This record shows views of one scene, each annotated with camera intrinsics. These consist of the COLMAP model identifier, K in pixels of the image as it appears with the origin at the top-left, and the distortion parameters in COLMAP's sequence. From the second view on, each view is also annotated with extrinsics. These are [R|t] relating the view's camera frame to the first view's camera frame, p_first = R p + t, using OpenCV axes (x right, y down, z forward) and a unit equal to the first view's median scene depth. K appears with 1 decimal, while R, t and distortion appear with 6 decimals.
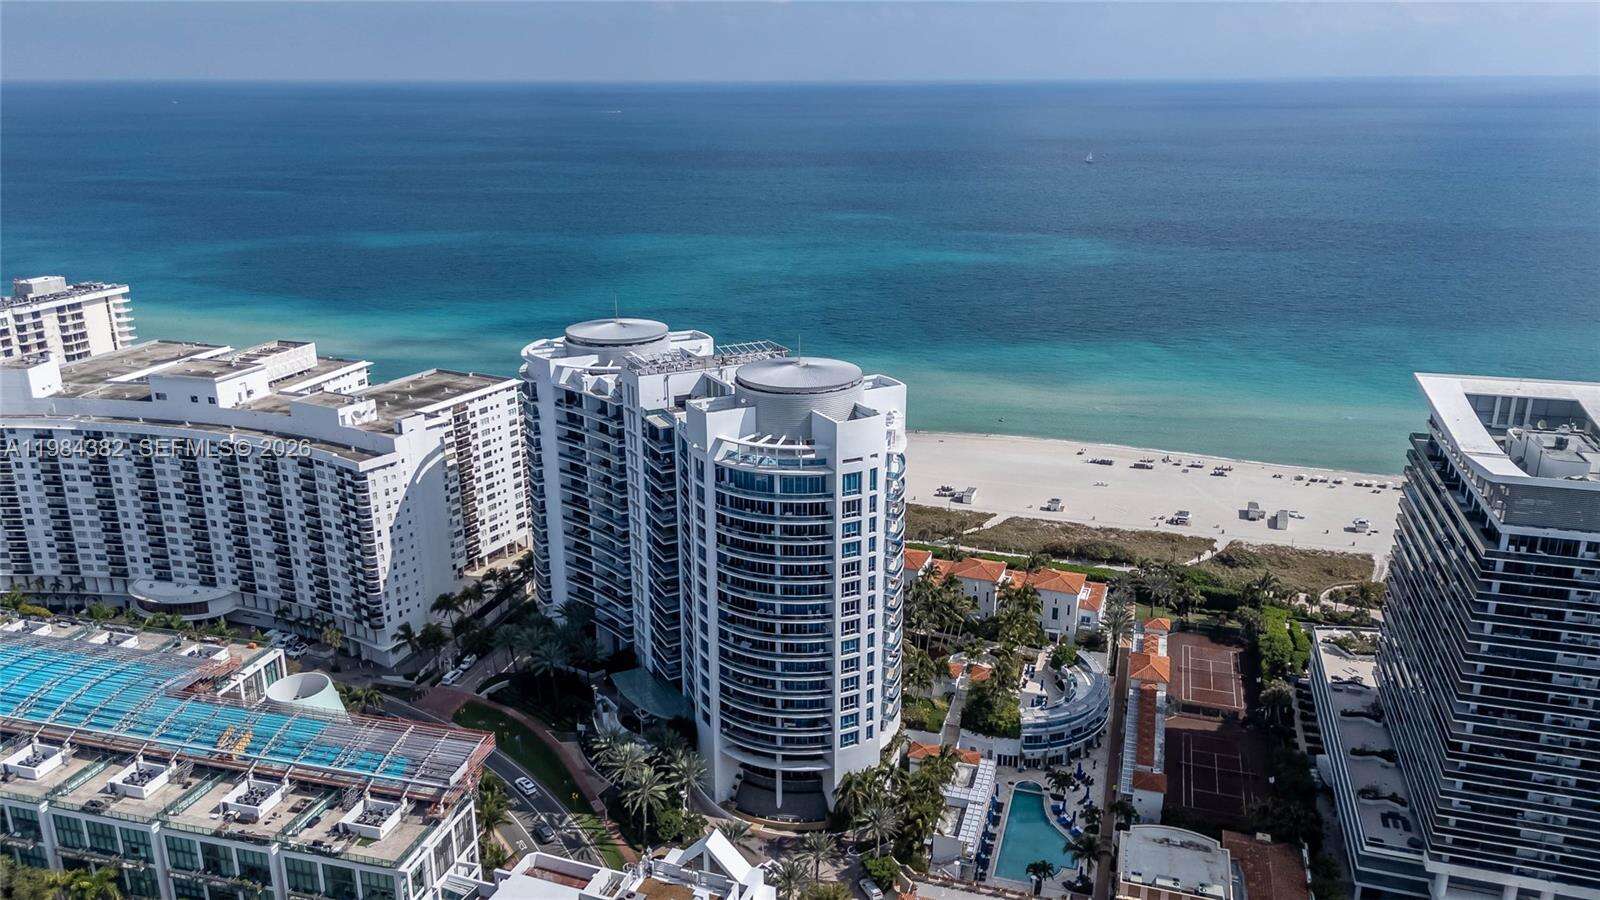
lens RADIAL K [[1179.4, 0, 798.5], [0, 1179.4, 446.8], [0, 0, 1]] dist [0.054402, -0.031792]
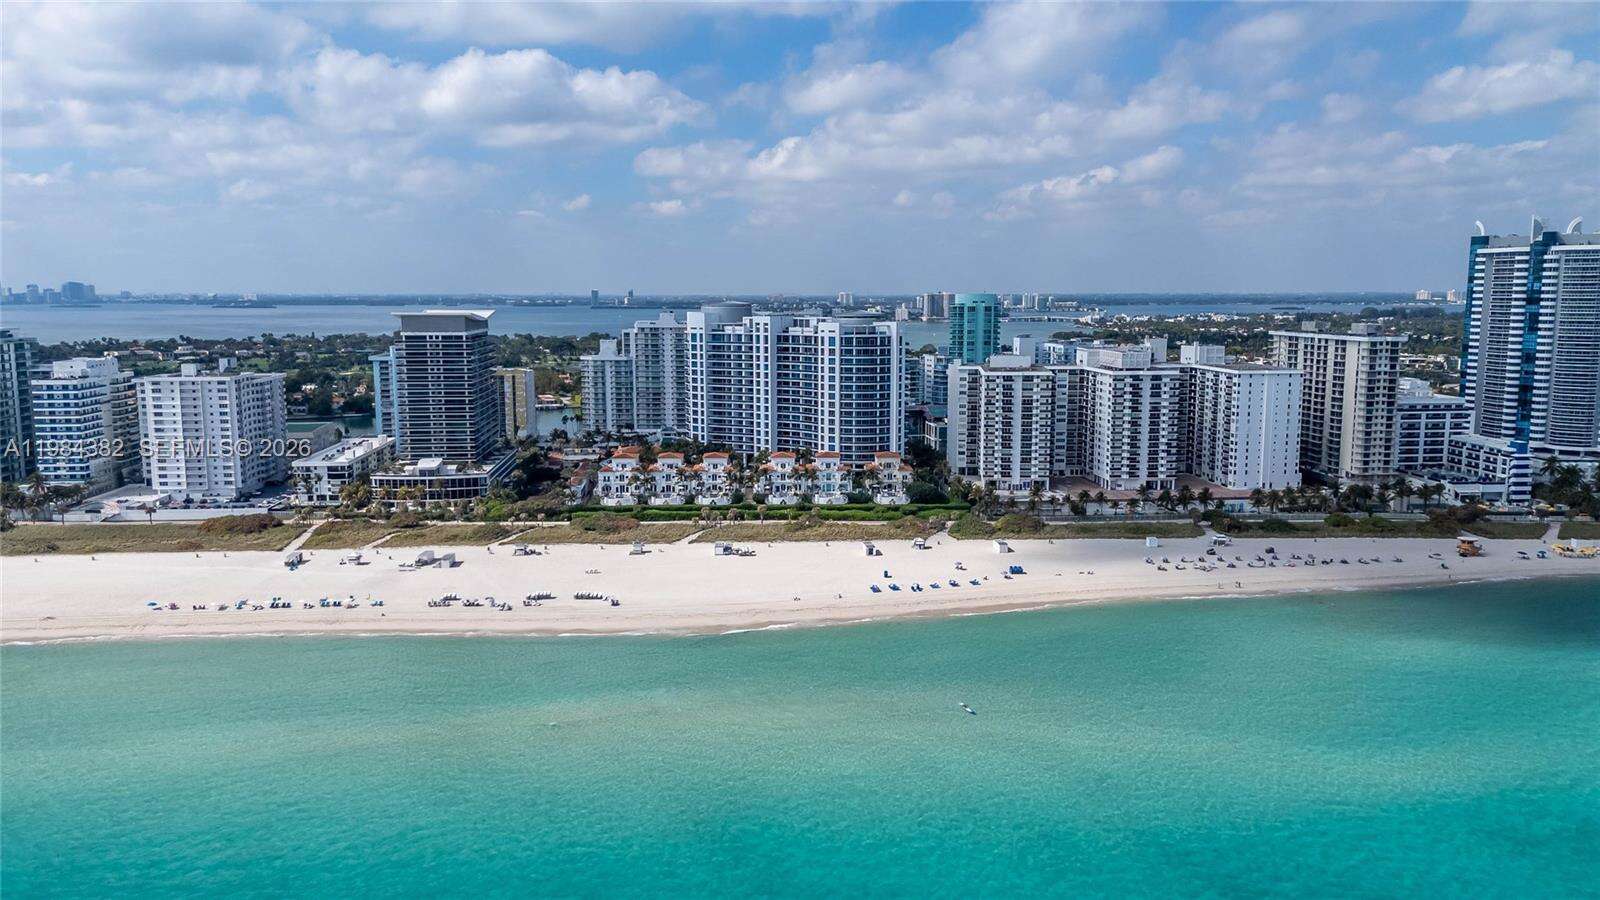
lens RADIAL K [[1179.4, 0, 810.0], [0, 1179.4, 436.5], [0, 0, 1]] dist [0.054402, -0.031792]
pose [[-0.927403, 0.053263, -0.370251, 0.486294], [-0.105194, 0.912730, 0.394790, -0.503875], [0.358967, 0.405078, -0.840865, 2.011475]]
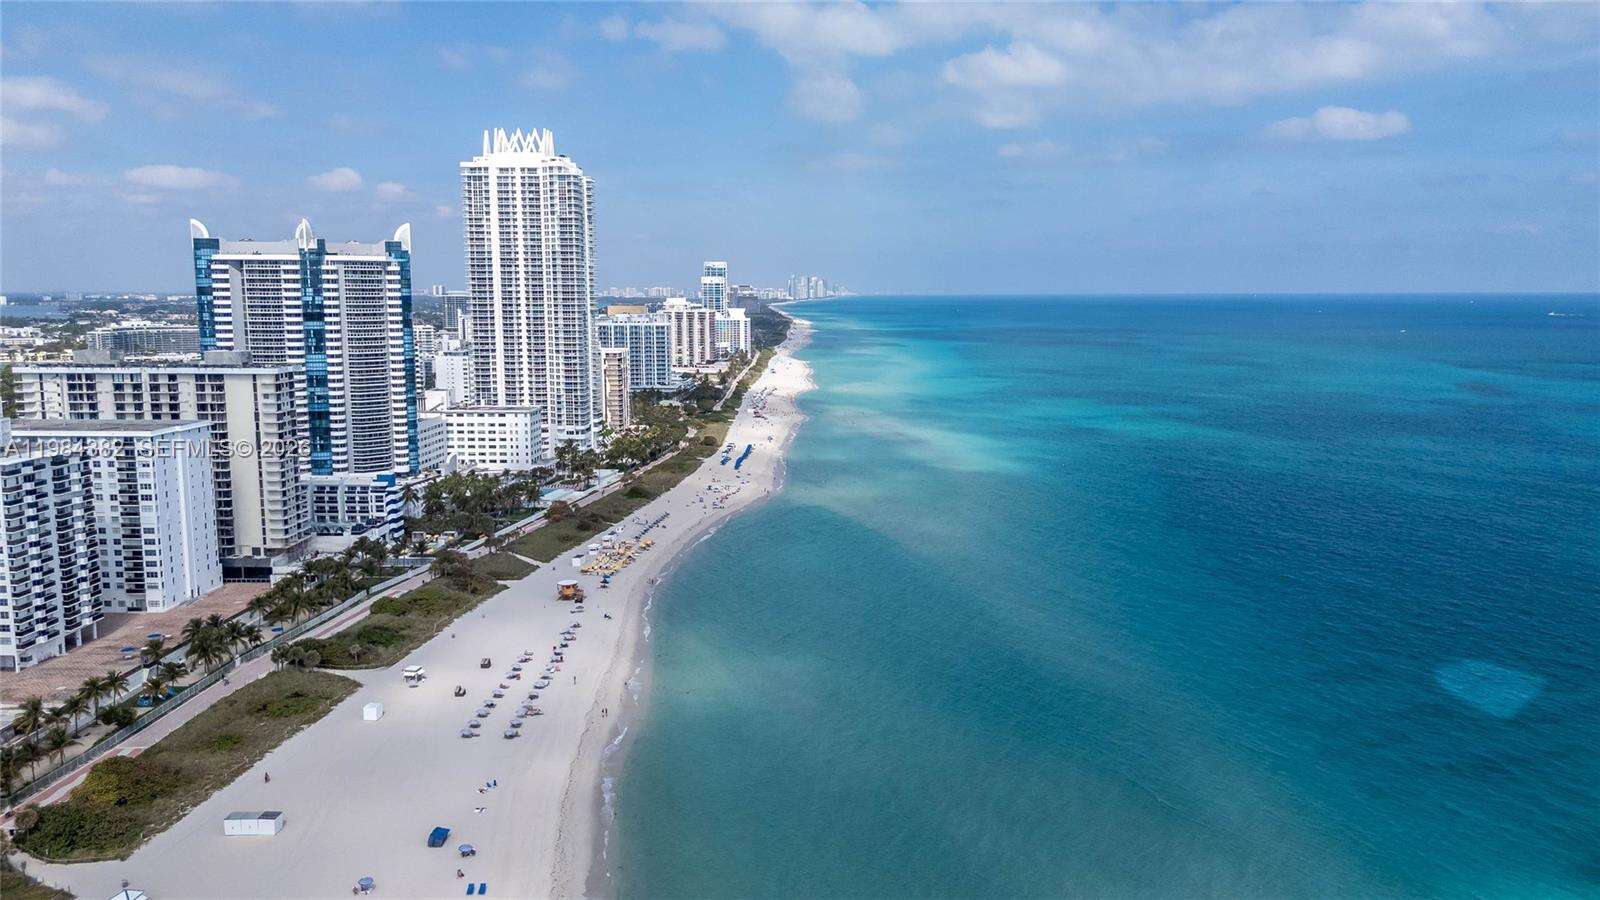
lens RADIAL K [[1179.4, 0, 795.7], [0, 1179.4, 447.1], [0, 0, 1]] dist [0.054402, -0.031792]
pose [[0.252655, 0.133026, -0.958368, 0.499654], [-0.290152, 0.955334, 0.056112, -0.264098], [0.923026, 0.263896, 0.279968, 1.206968]]
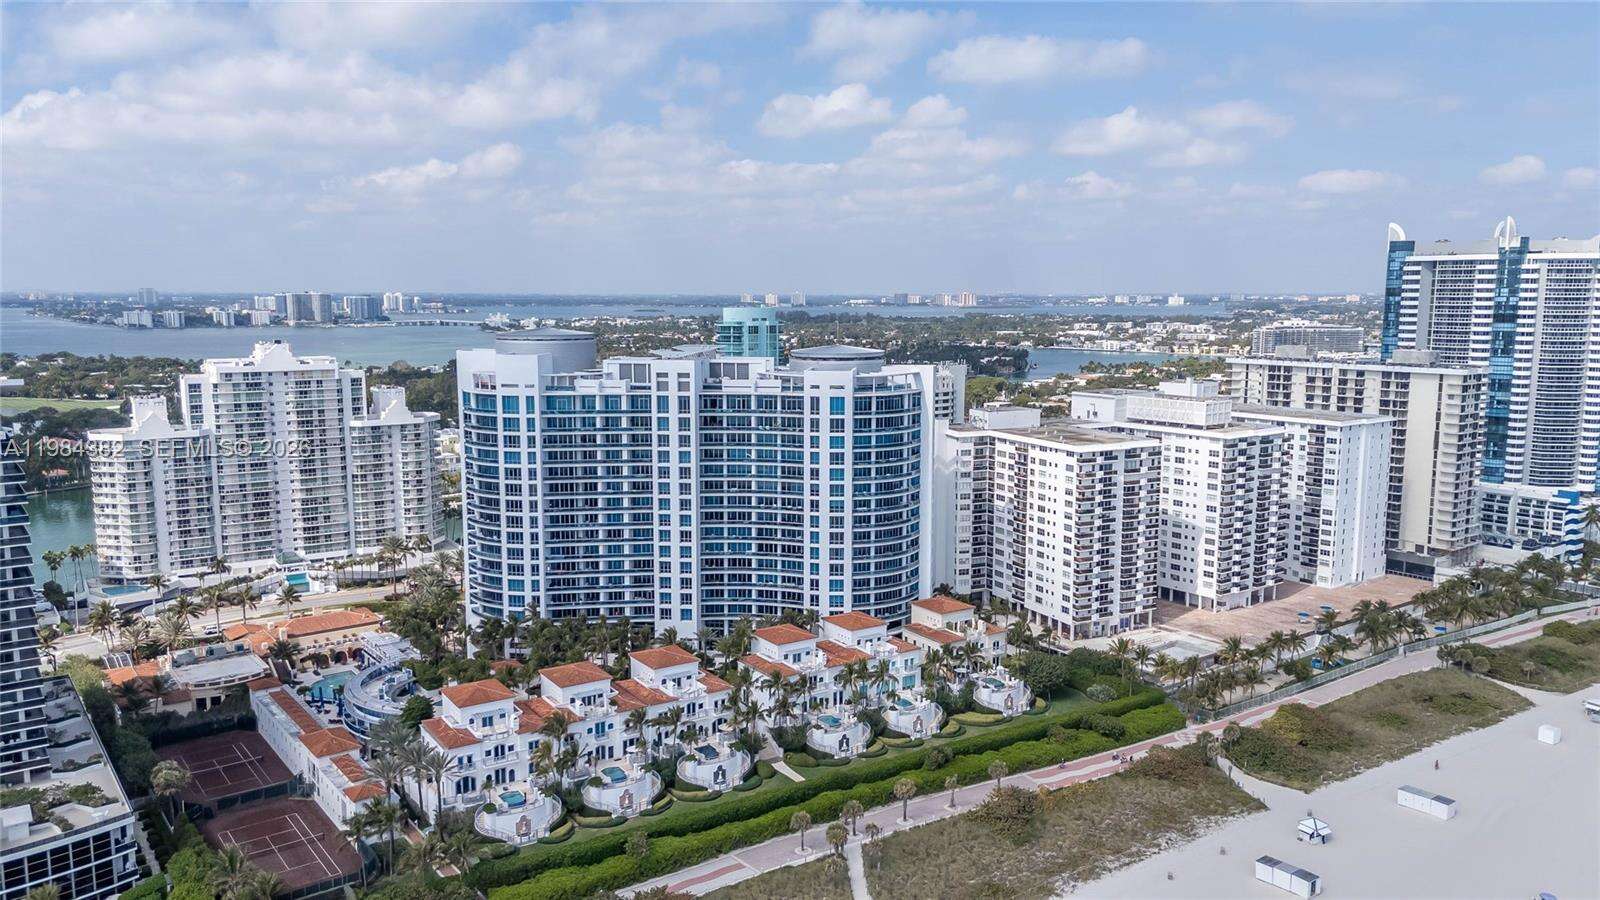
lens RADIAL K [[1179.4, 0, 806.2], [0, 1179.4, 447.1], [0, 0, 1]] dist [0.054402, -0.031792]
pose [[-0.587704, 0.111346, -0.801378, 0.551338], [-0.240741, 0.921556, 0.304595, -0.256099], [0.772430, 0.371936, -0.514796, 1.178561]]
